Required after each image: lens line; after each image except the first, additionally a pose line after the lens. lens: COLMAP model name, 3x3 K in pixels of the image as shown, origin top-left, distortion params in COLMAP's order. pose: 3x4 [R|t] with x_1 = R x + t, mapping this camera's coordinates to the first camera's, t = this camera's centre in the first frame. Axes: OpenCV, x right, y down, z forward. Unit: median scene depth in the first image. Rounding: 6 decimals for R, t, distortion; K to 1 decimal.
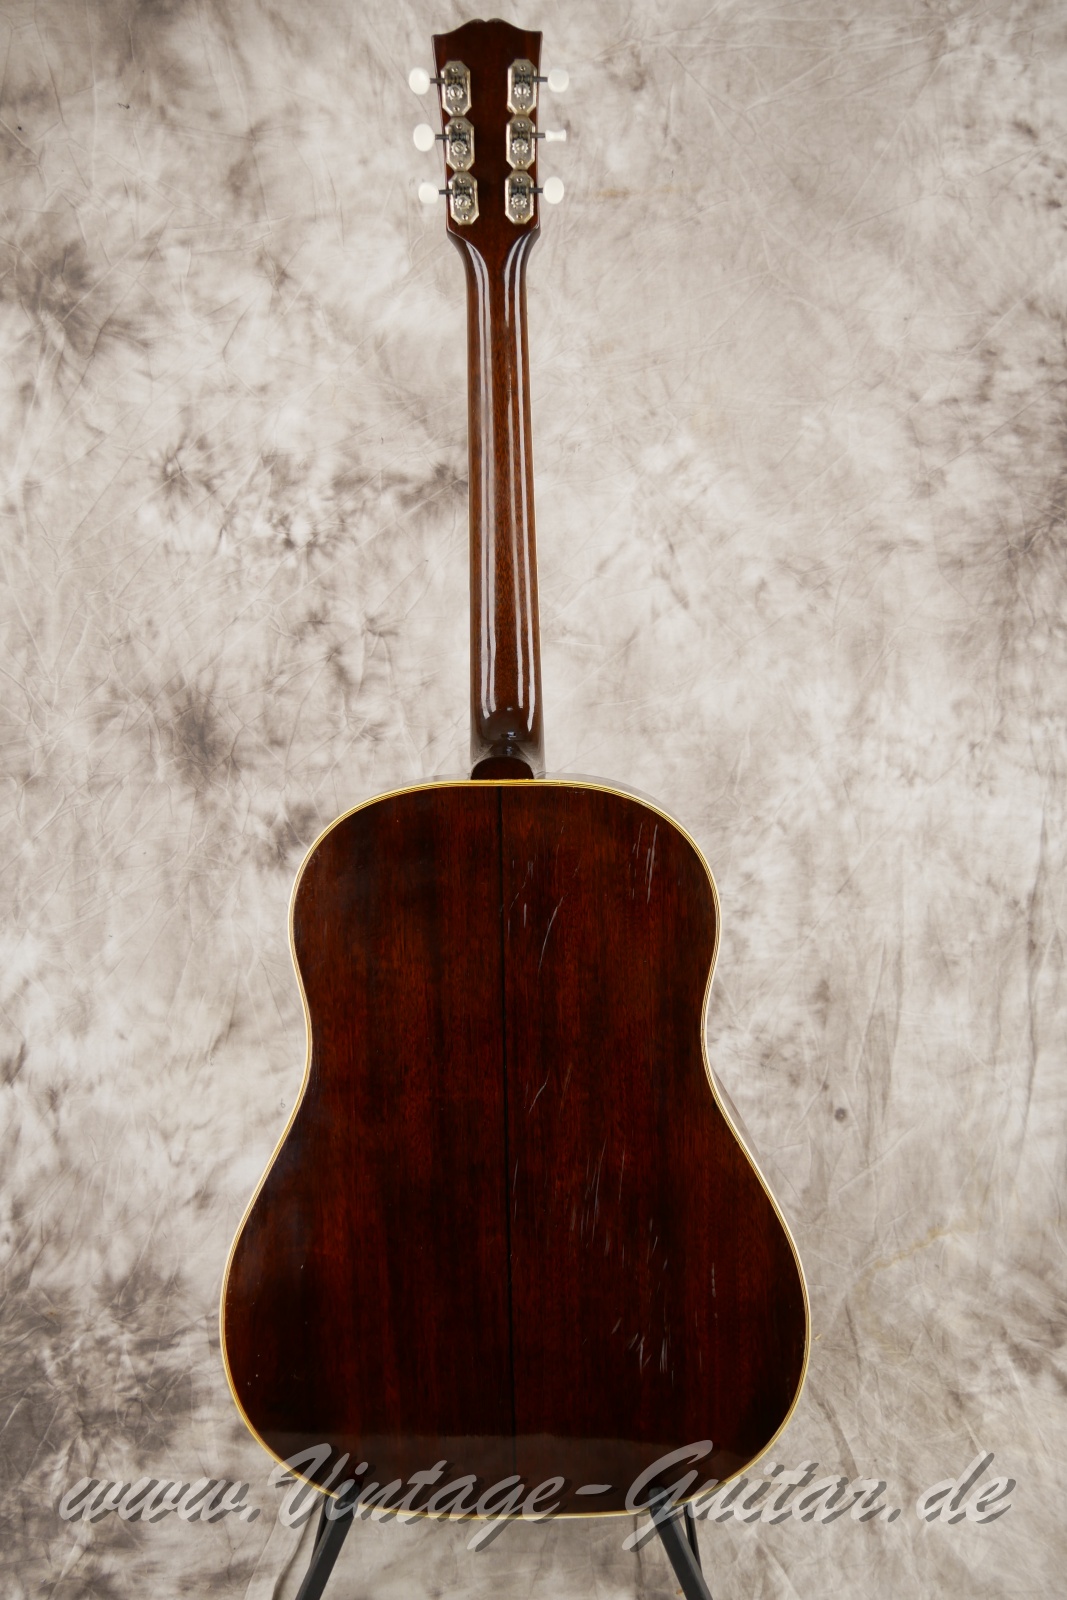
lens RADIAL K [[1373.7, 0, 528.0], [0, 1373.7, 796.5], [0, 0, 1]] dist [-0.059332, 0.028053]
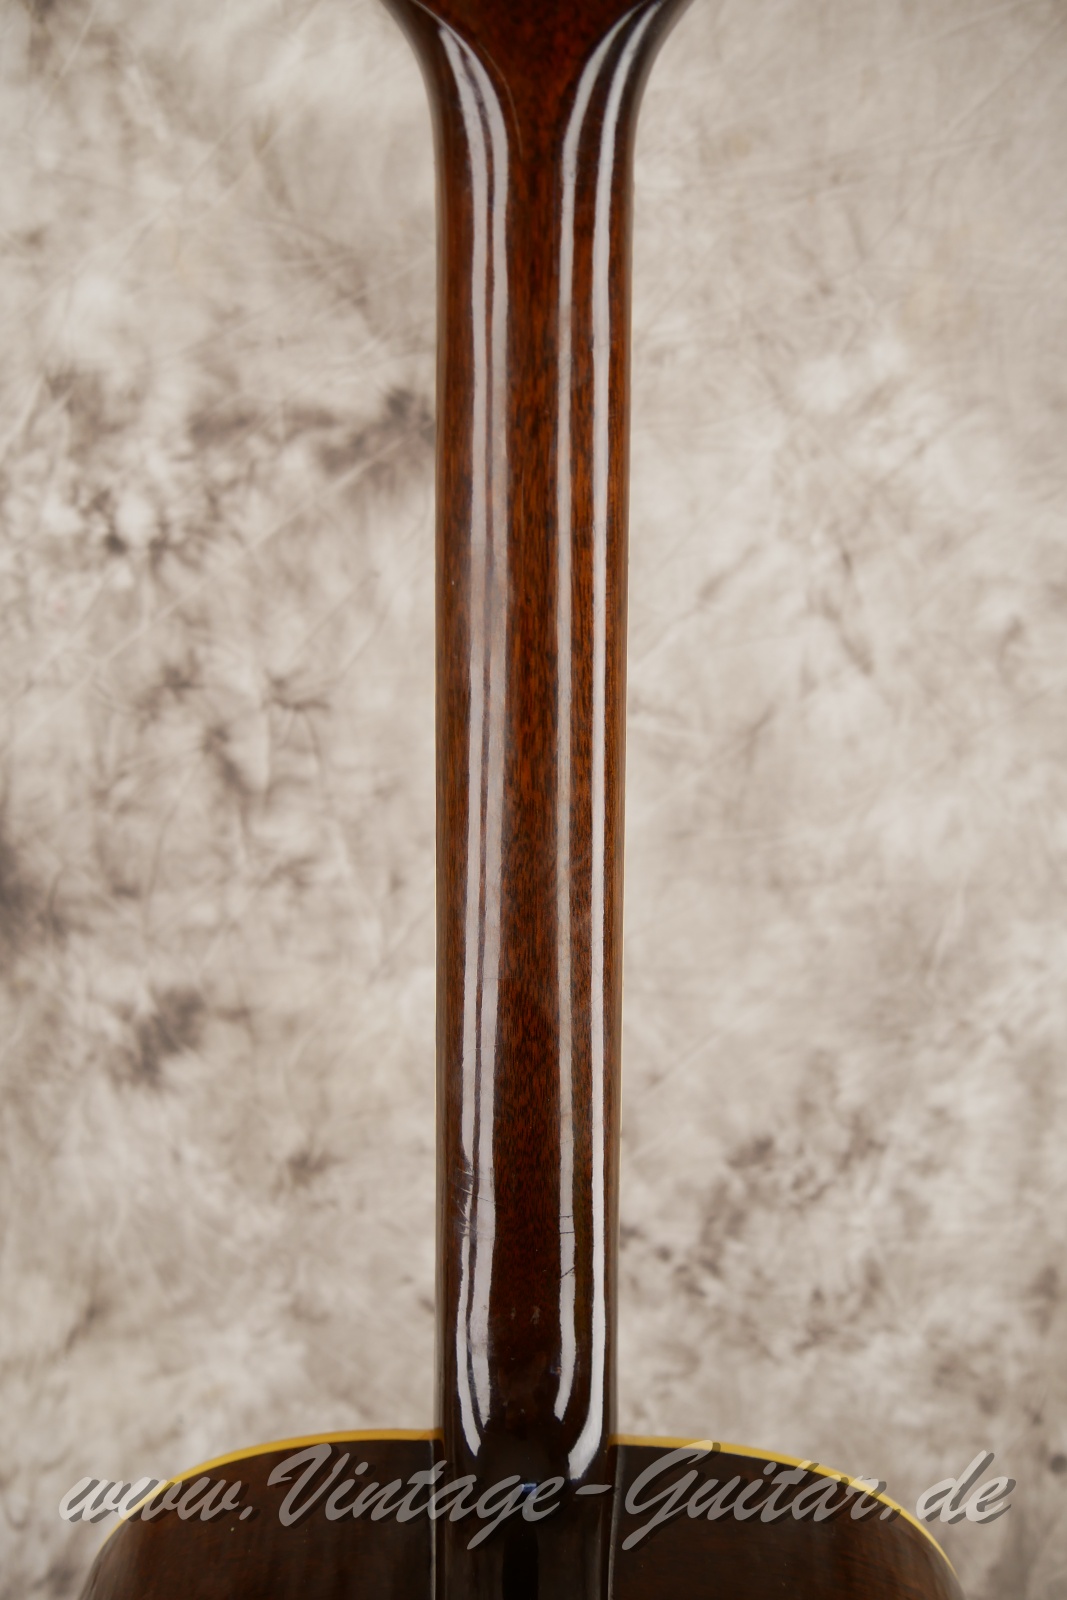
lens RADIAL K [[1373.7, 0, 535.4], [0, 1373.7, 805.1], [0, 0, 1]] dist [-0.059332, 0.028053]
pose [[0.999674, 0.005965, -0.024810, 0.000912], [0.000401, 0.968497, 0.249023, -0.219847], [0.025514, -0.248952, 0.968180, 0.473675]]
